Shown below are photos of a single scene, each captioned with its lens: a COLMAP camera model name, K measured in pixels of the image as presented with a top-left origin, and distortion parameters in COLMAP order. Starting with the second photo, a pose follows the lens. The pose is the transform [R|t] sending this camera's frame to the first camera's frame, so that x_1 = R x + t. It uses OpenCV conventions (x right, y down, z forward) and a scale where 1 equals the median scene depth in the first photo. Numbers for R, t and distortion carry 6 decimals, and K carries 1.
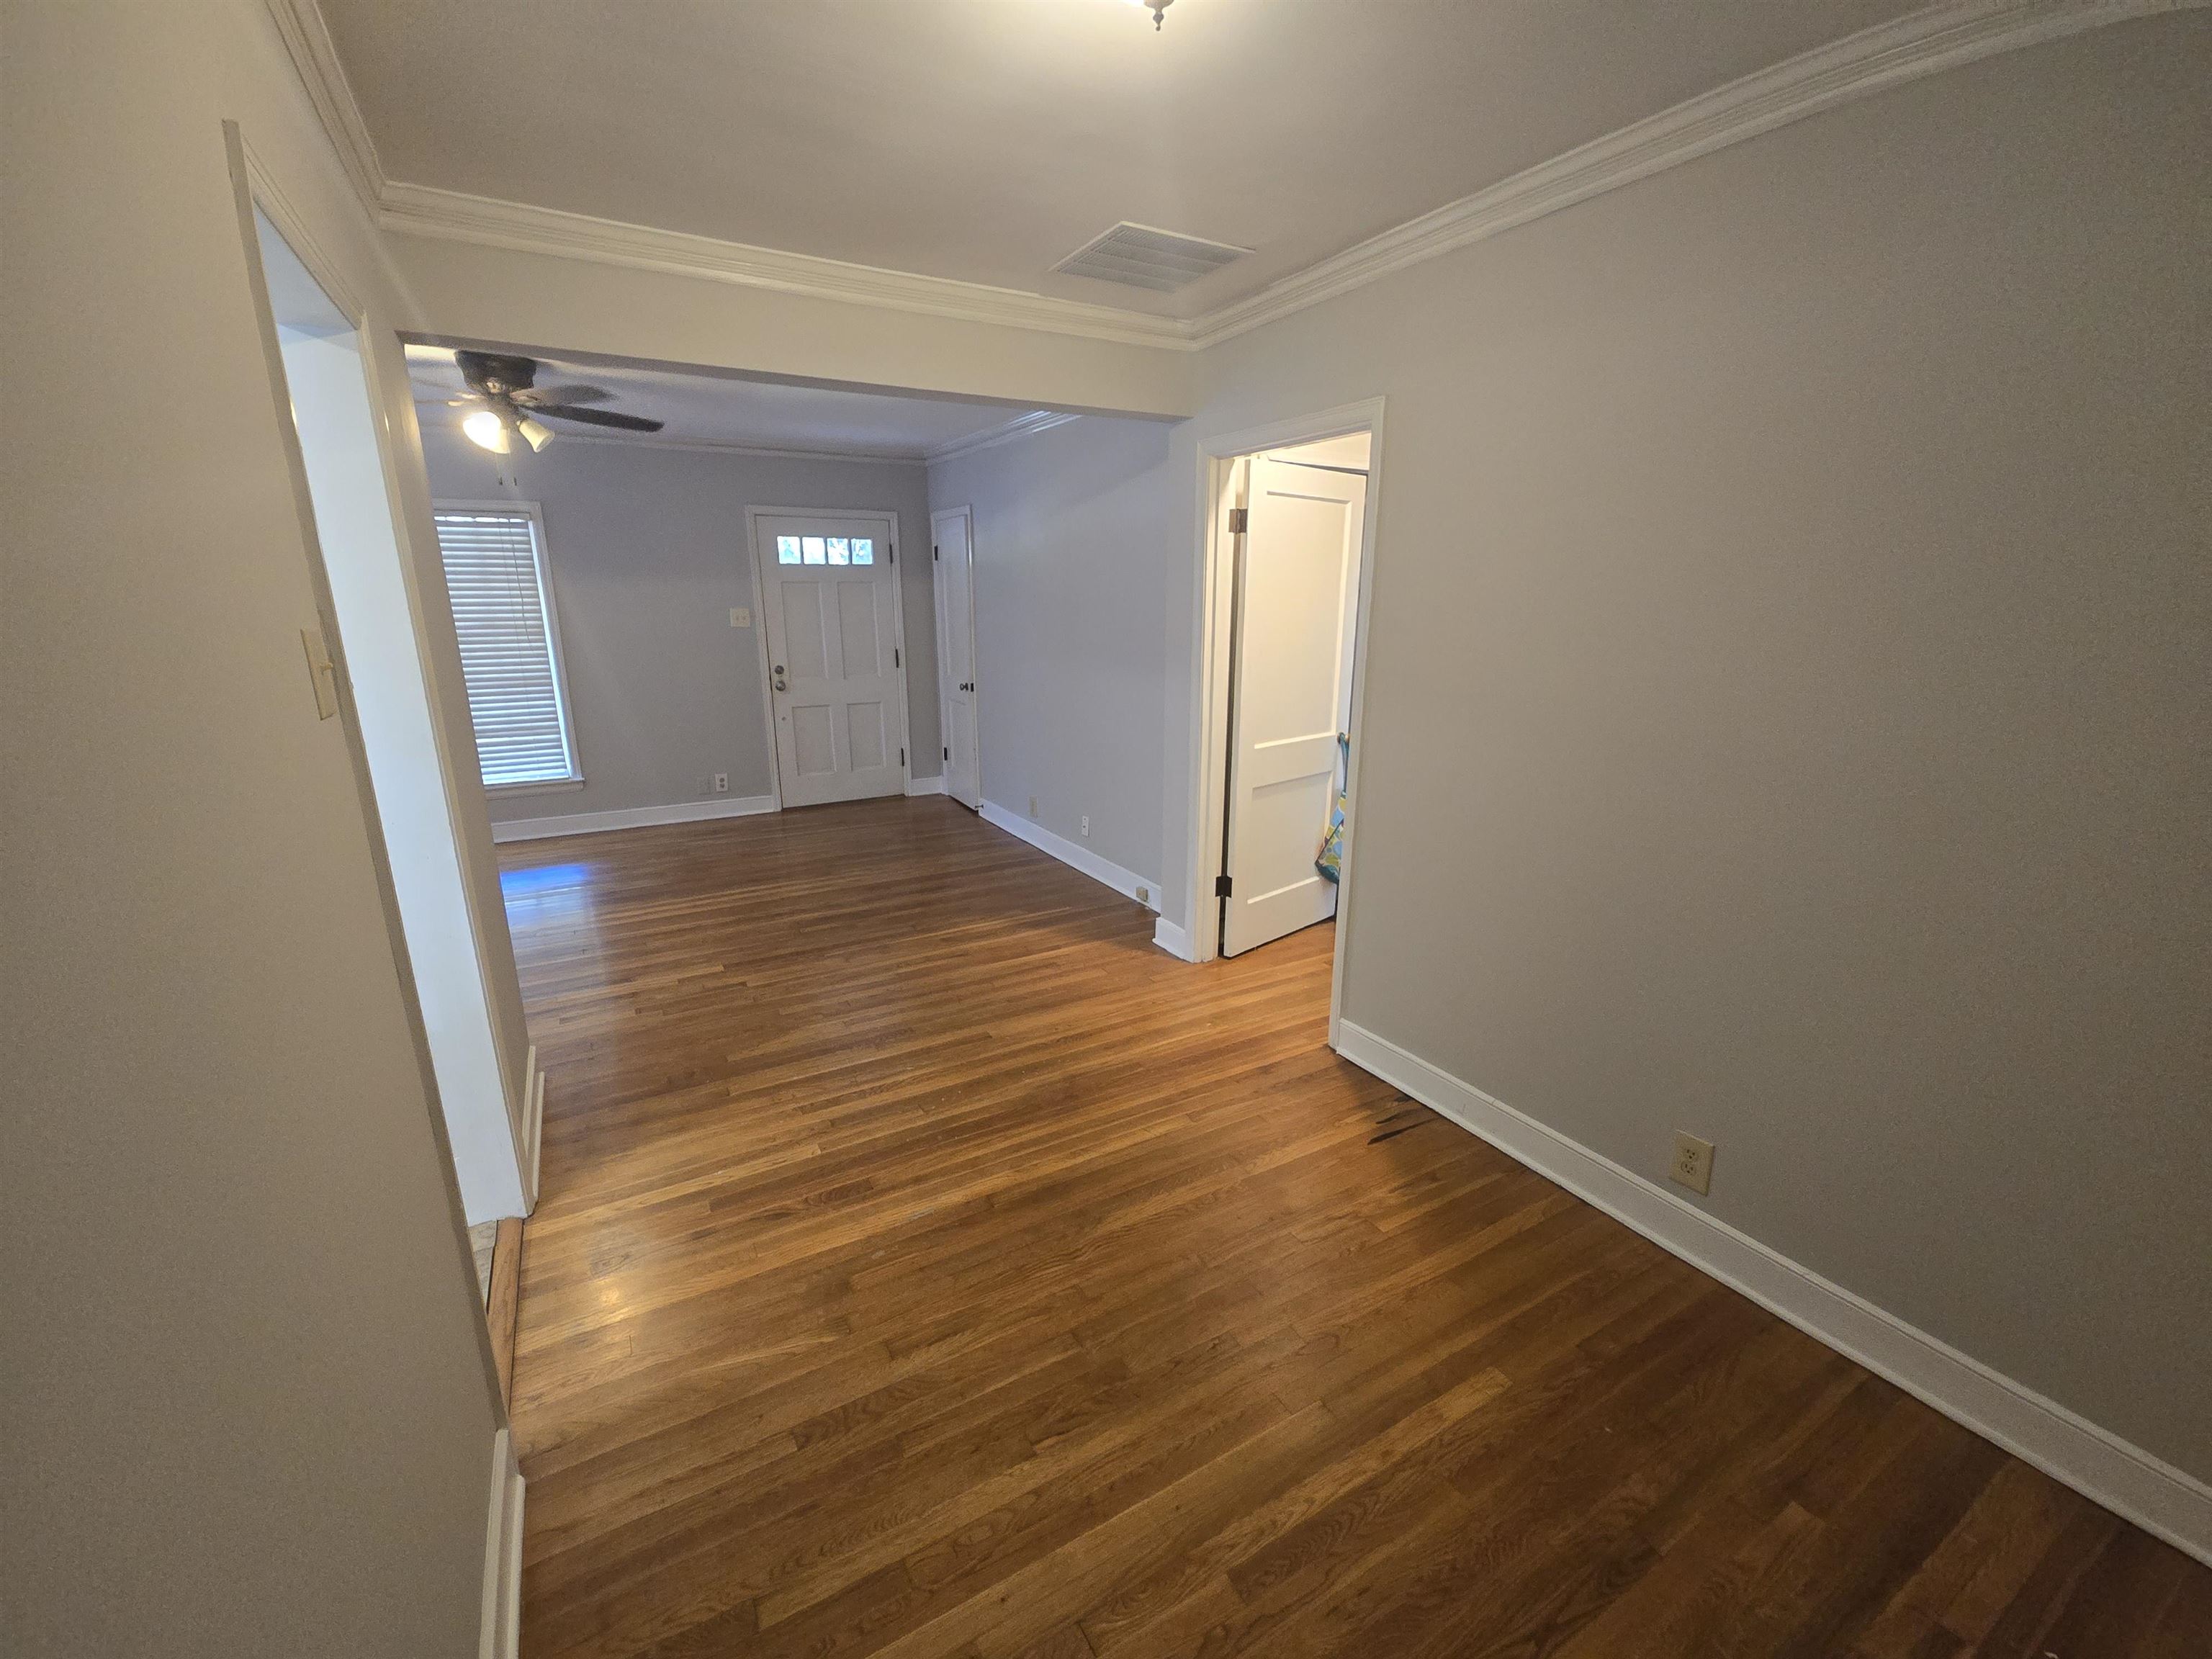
lens RADIAL K [[908.4, 0, 1099.1], [0, 908.4, 834.4], [0, 0, 1]] dist [0.012450, -0.008271]
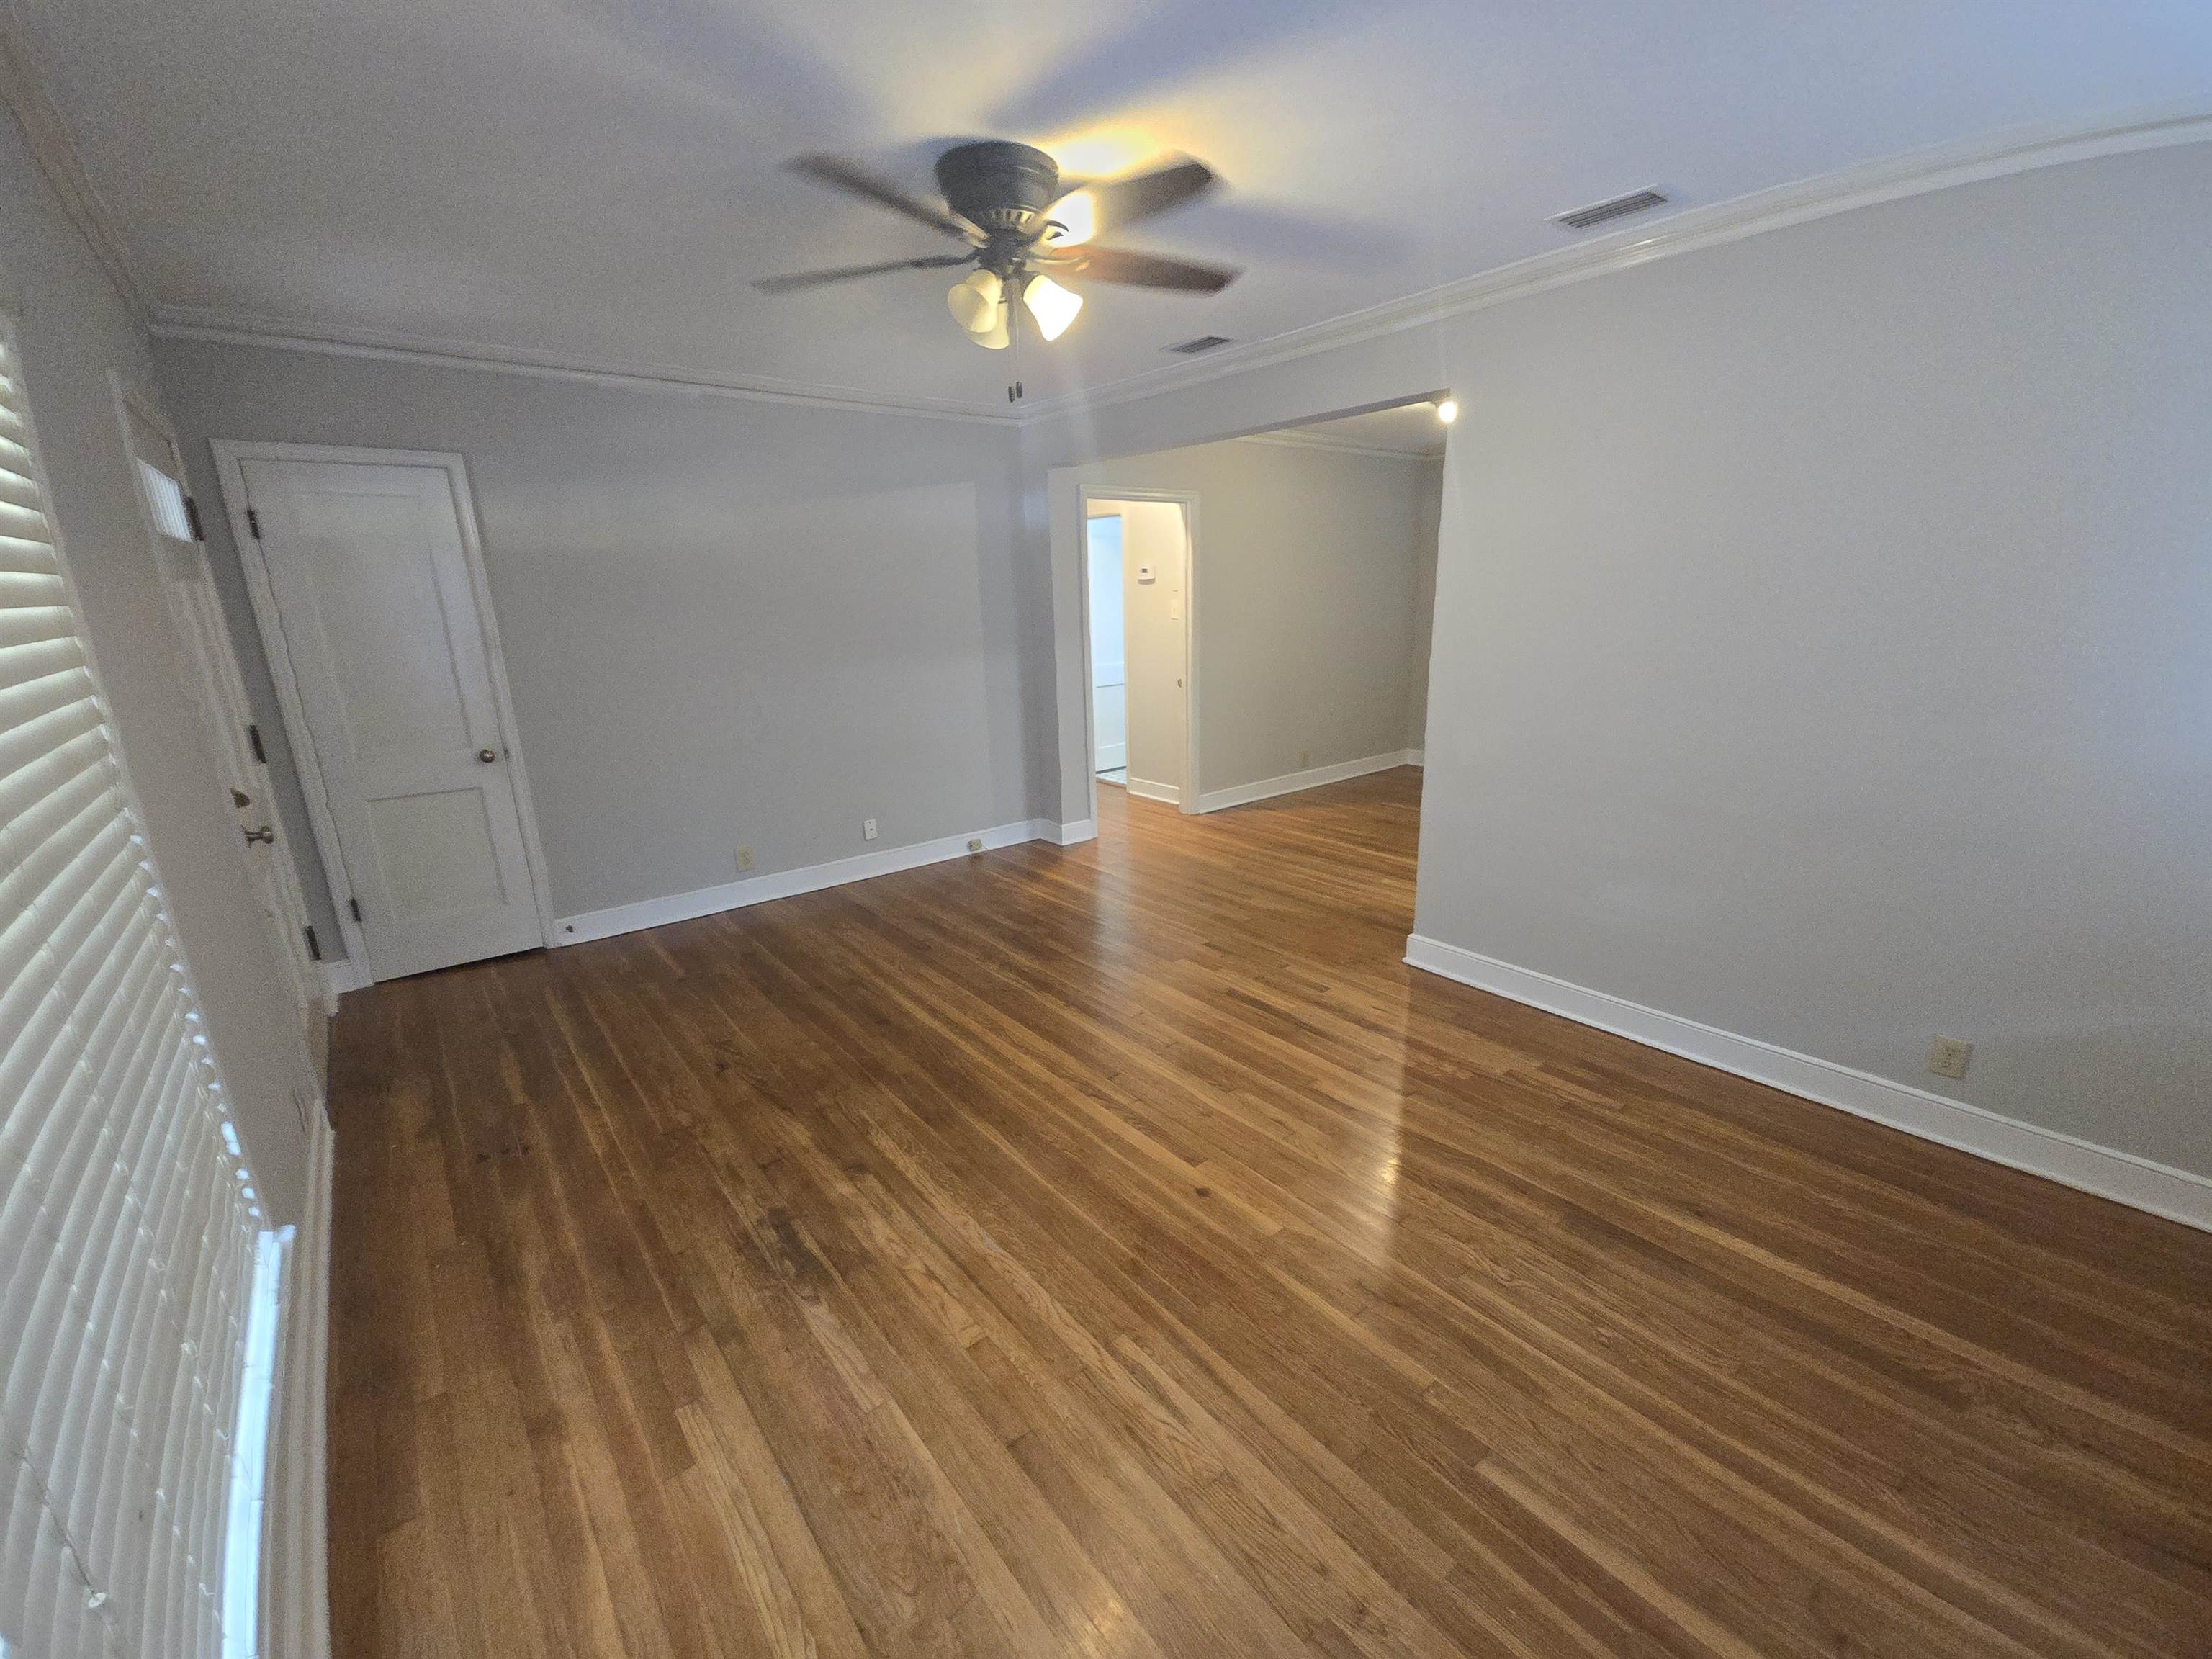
lens RADIAL K [[908.4, 0, 1099.1], [0, 908.4, 834.4], [0, 0, 1]] dist [0.012450, -0.008271]
pose [[-0.156153, -0.257581, 0.953555, -1.294959], [0.278527, 0.914738, 0.292707, -0.290740], [-0.947649, 0.311298, -0.071096, 1.095137]]
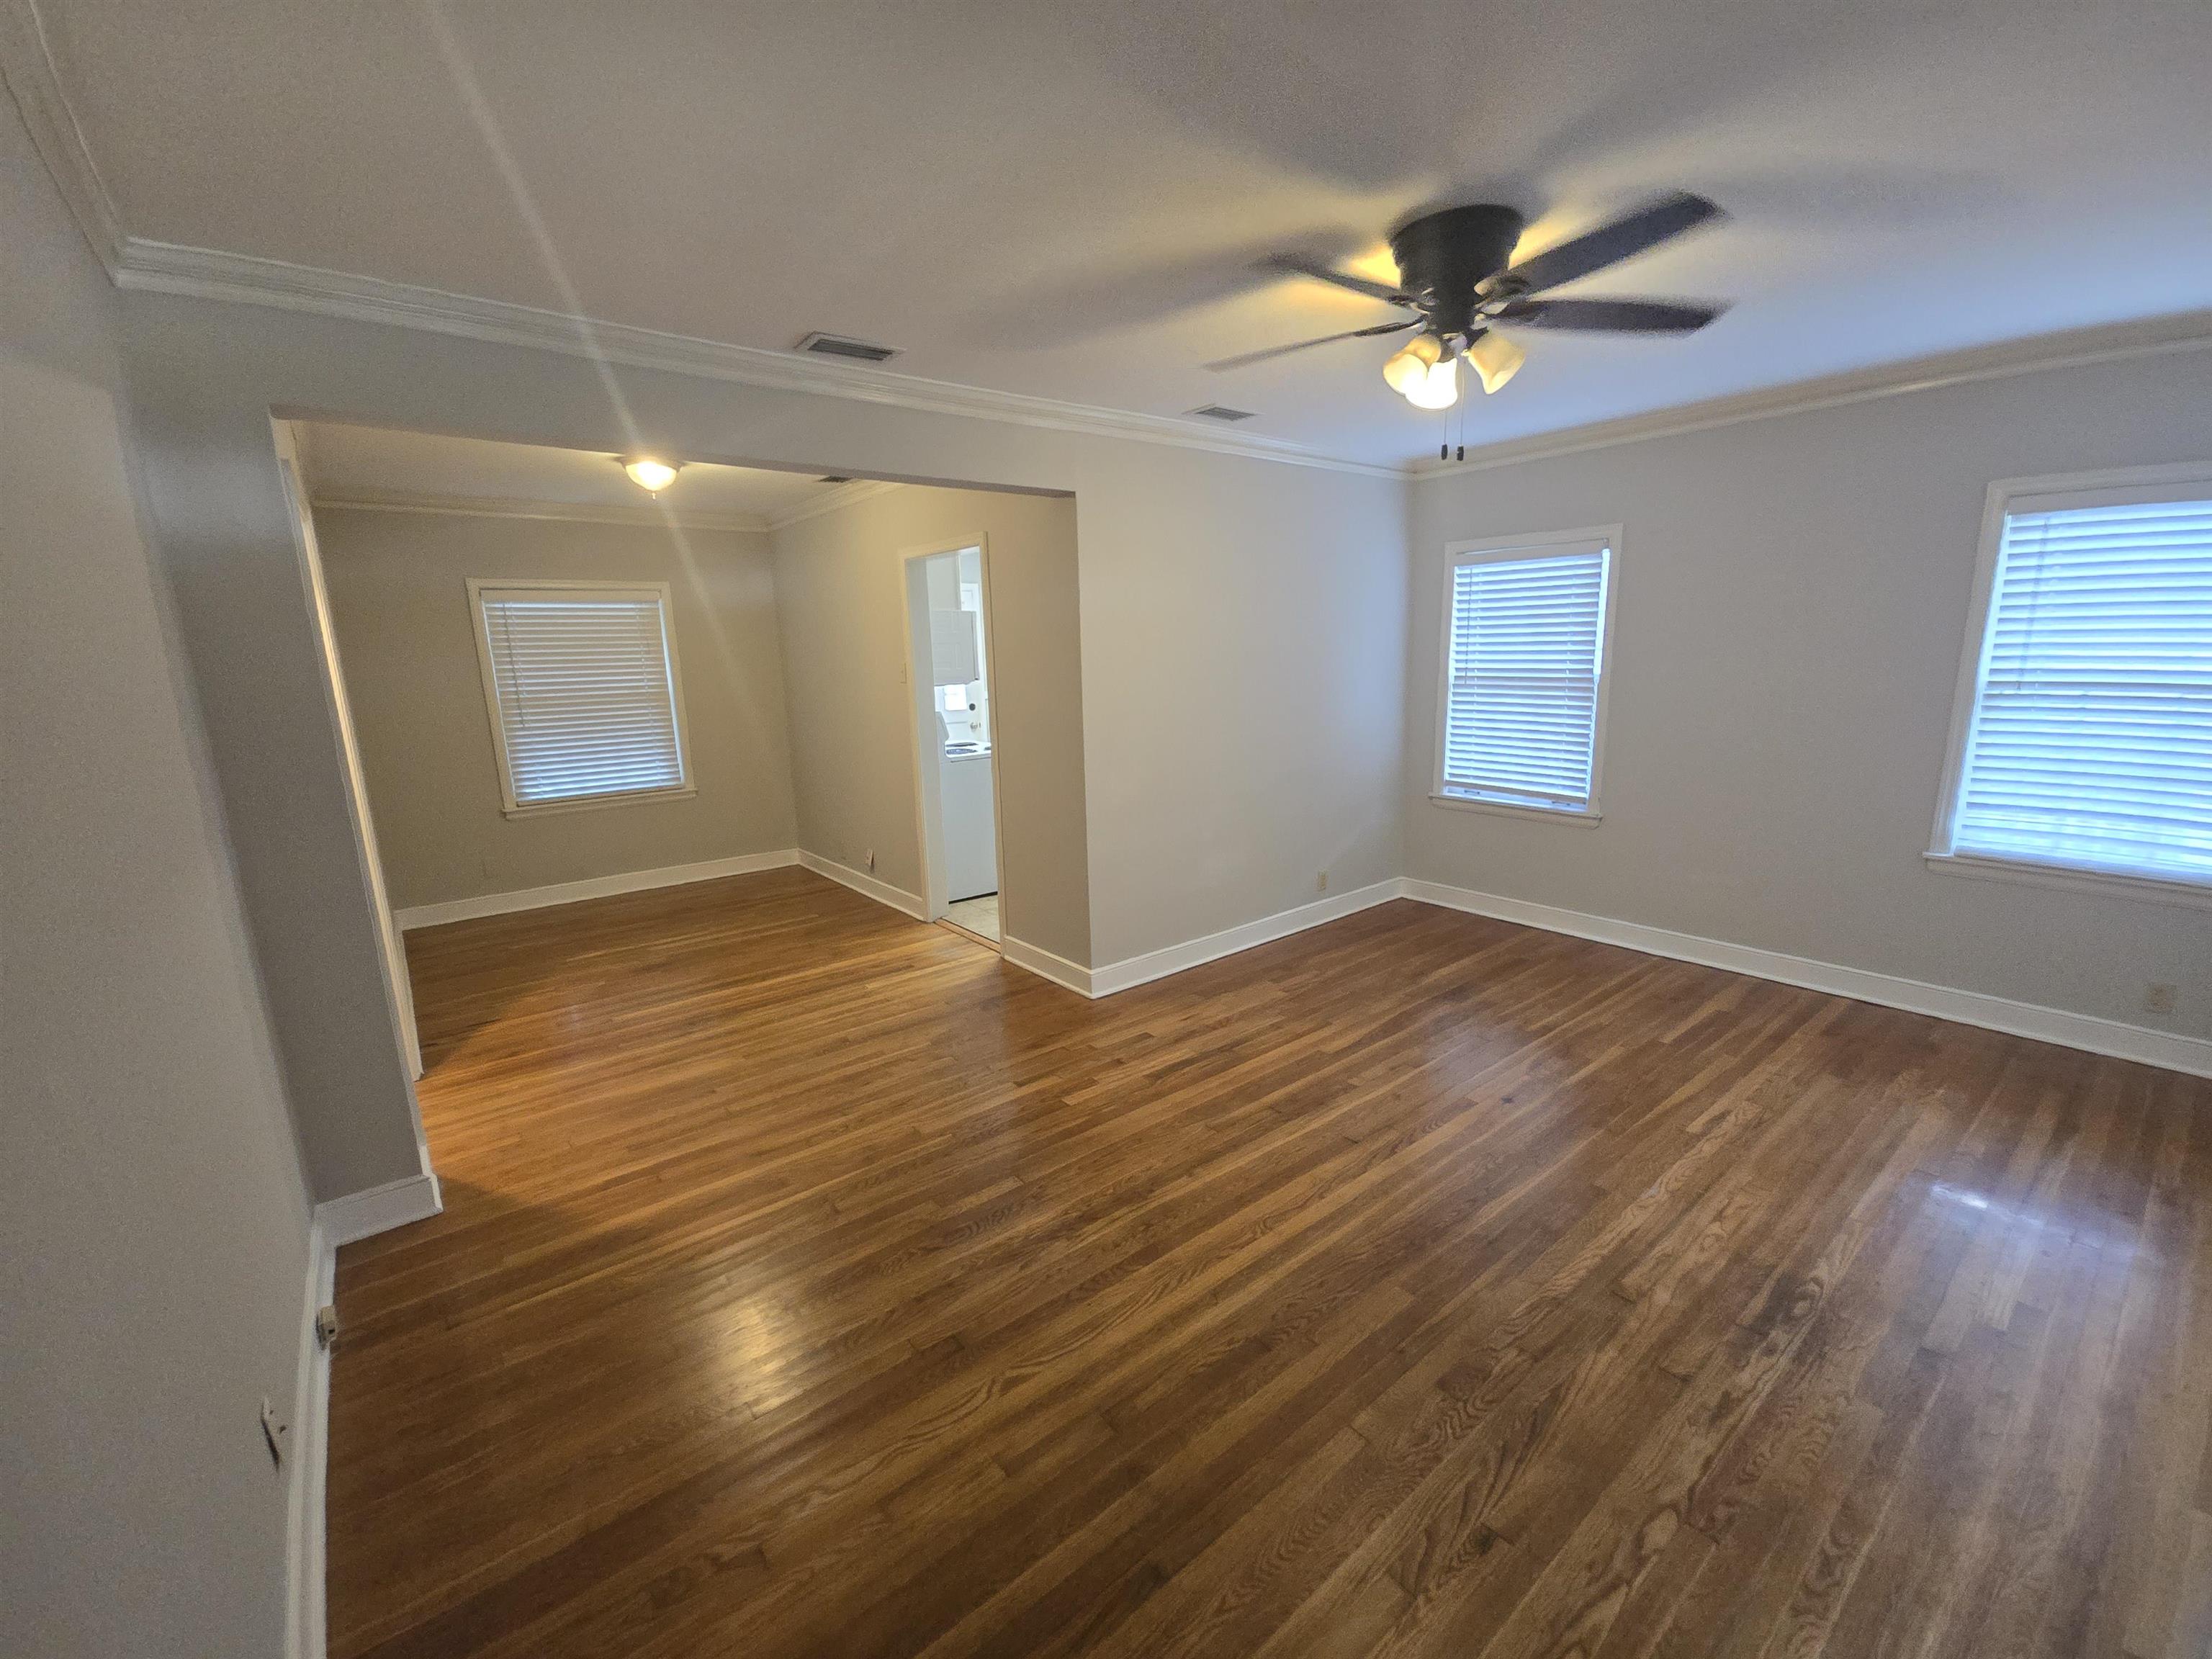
lens RADIAL K [[909.9, 0, 1106.0], [0, 909.9, 829.5], [0, 0, 1]] dist [0.009912, -0.005380]
pose [[-0.987157, 0.057841, -0.148914, -0.337147], [-0.013700, 0.898067, 0.439644, -0.430903], [0.159164, 0.436038, -0.885741, 1.605450]]
